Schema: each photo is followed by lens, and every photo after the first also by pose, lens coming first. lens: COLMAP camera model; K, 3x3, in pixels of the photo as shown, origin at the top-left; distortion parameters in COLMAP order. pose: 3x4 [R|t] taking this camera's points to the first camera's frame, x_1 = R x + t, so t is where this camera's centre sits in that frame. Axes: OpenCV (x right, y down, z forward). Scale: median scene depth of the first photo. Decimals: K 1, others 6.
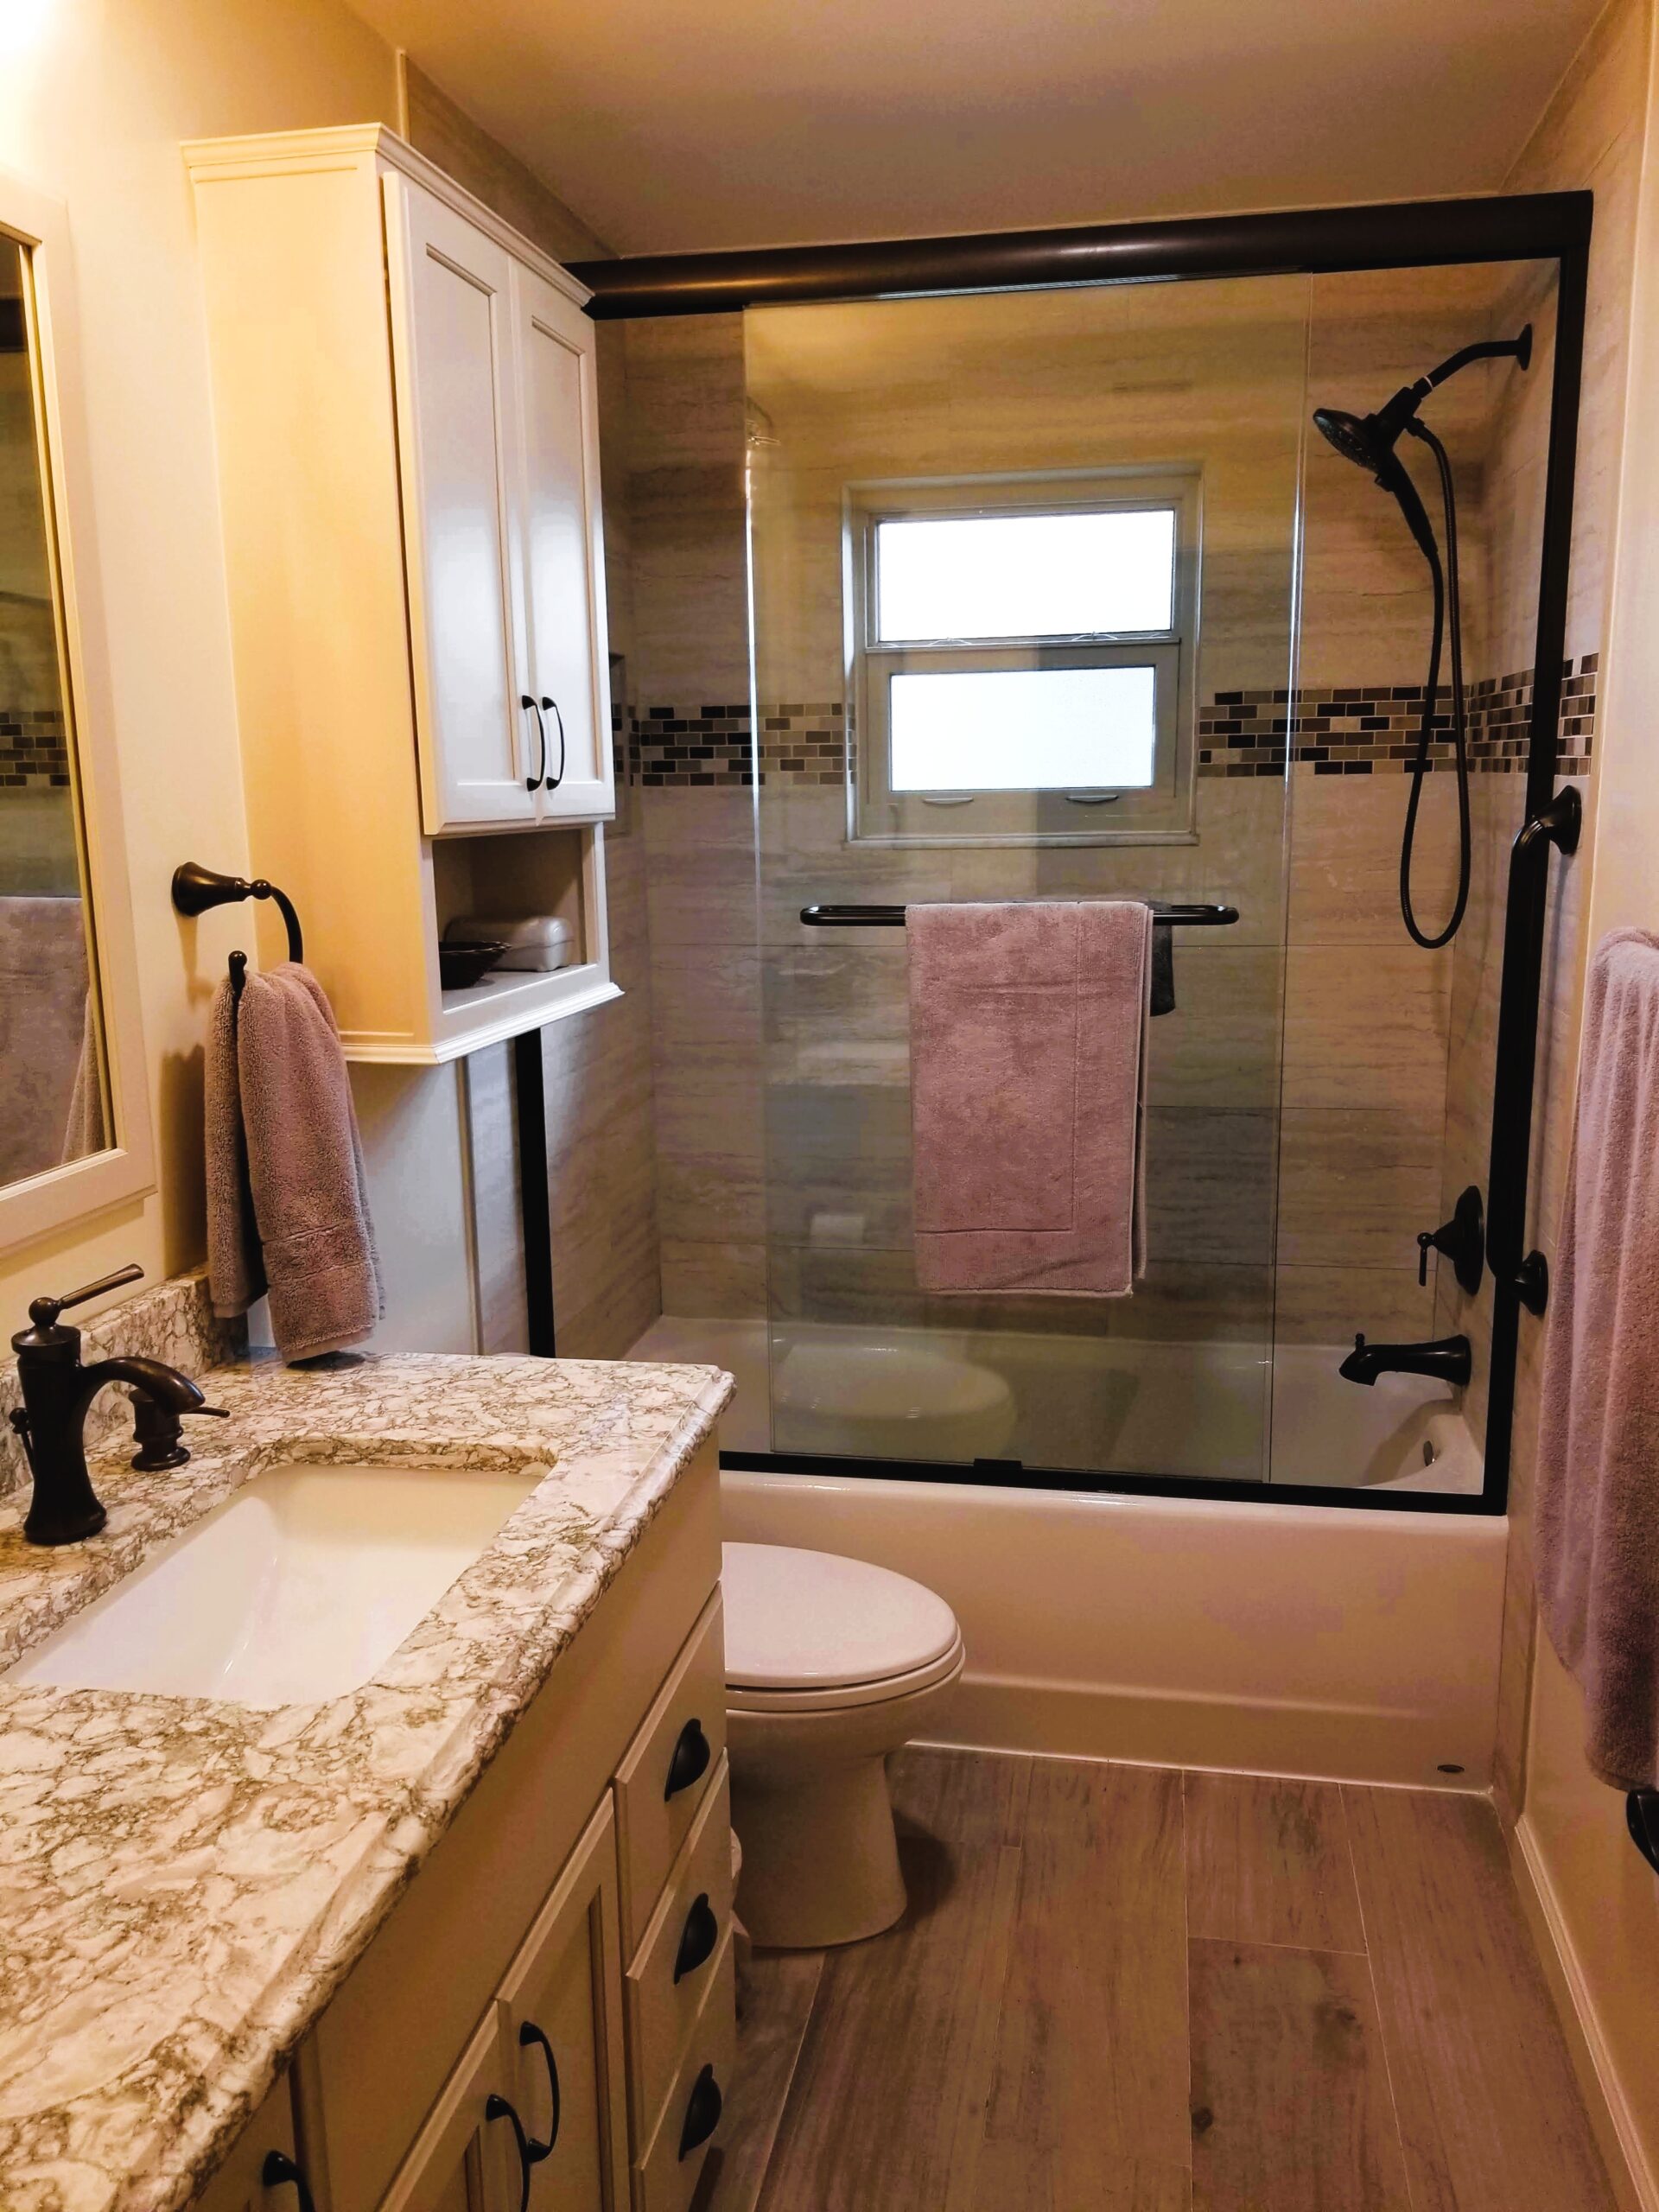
lens RADIAL K [[1736.2, 0, 829.5], [0, 1736.2, 1106.0], [0, 0, 1]] dist [0.023887, -0.060750]
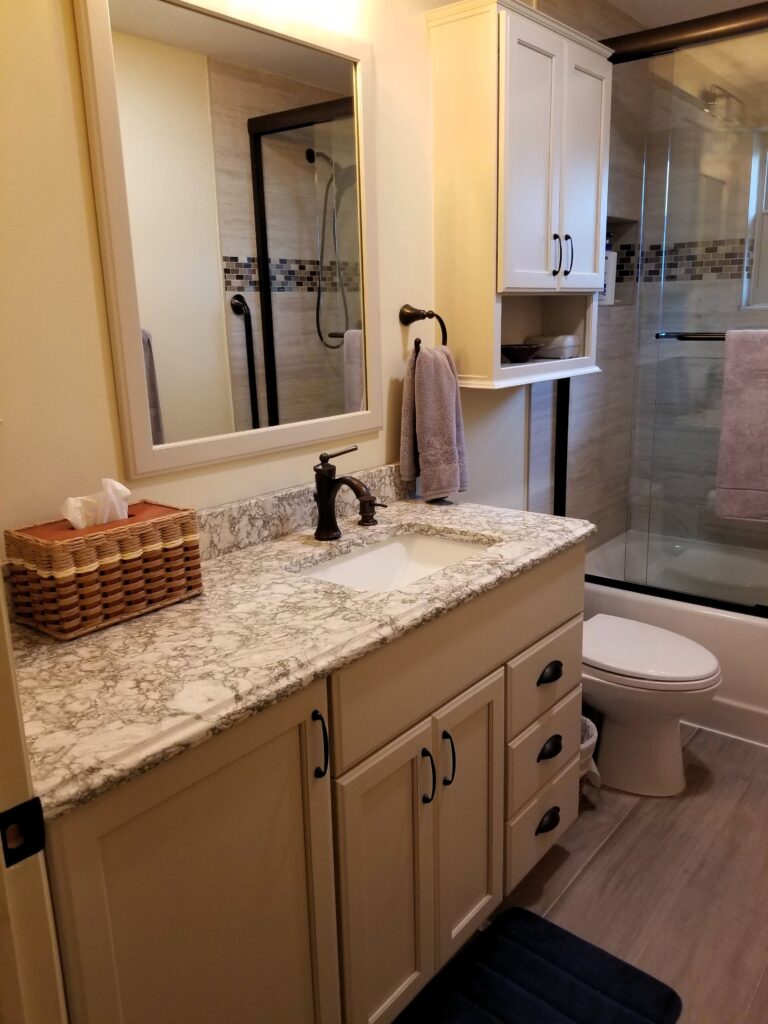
lens RADIAL K [[799.0, 0, 412.1], [0, 799.0, 514.3], [0, 0, 1]] dist [0.091403, -0.178456]
pose [[0.892487, 0.112781, -0.436747, 0.217586], [-0.081055, 0.992576, 0.090678, 0.067992], [0.443732, -0.045528, 0.895003, -0.089079]]
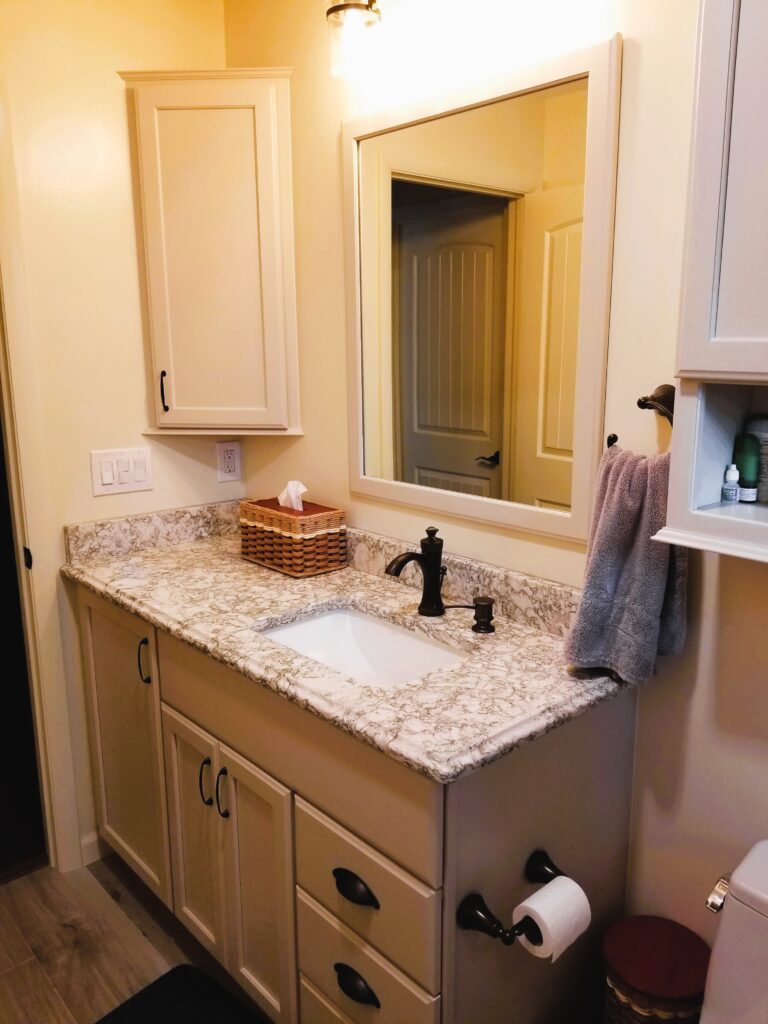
lens RADIAL K [[799.0, 0, 412.1], [0, 799.0, 514.3], [0, 0, 1]] dist [0.091403, -0.178456]
pose [[-0.591221, 0.189979, -0.783815, 0.474443], [-0.140040, 0.932916, 0.331748, -0.276730], [0.794258, 0.305902, -0.524955, 1.397233]]
